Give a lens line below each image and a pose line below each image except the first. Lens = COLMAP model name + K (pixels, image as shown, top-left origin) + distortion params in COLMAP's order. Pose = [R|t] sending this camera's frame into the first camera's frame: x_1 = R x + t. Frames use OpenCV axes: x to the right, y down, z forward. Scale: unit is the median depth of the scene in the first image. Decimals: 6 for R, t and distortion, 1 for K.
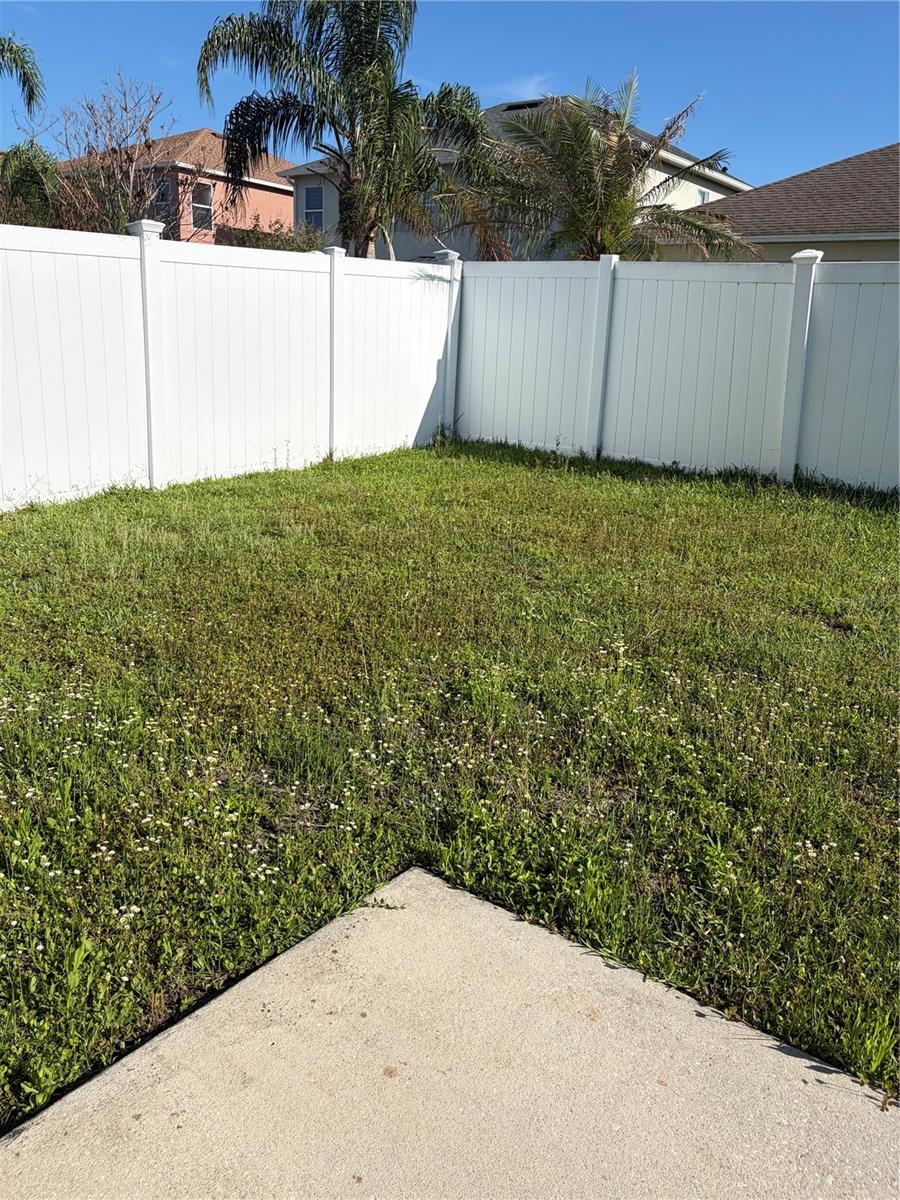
lens RADIAL K [[893.6, 0, 445.3], [0, 893.6, 600.2], [0, 0, 1]] dist [0.009496, -0.003259]
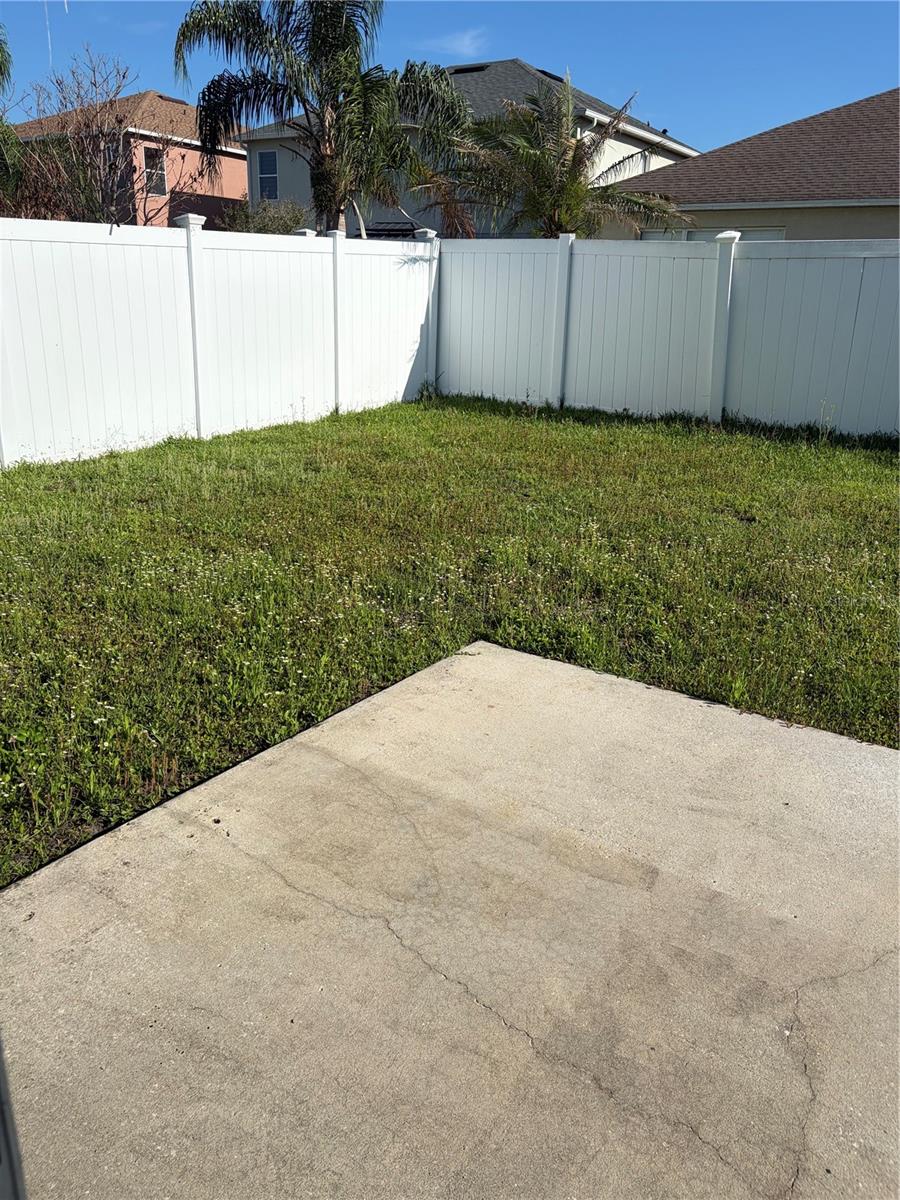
lens RADIAL K [[905.7, 0, 447.8], [0, 905.7, 607.5], [0, 0, 1]] dist [0.012965, -0.004774]
pose [[0.997901, -0.034277, 0.054948, -0.057946], [0.031782, 0.998451, 0.045658, 0.049246], [-0.056428, -0.043815, 0.997445, -0.215200]]
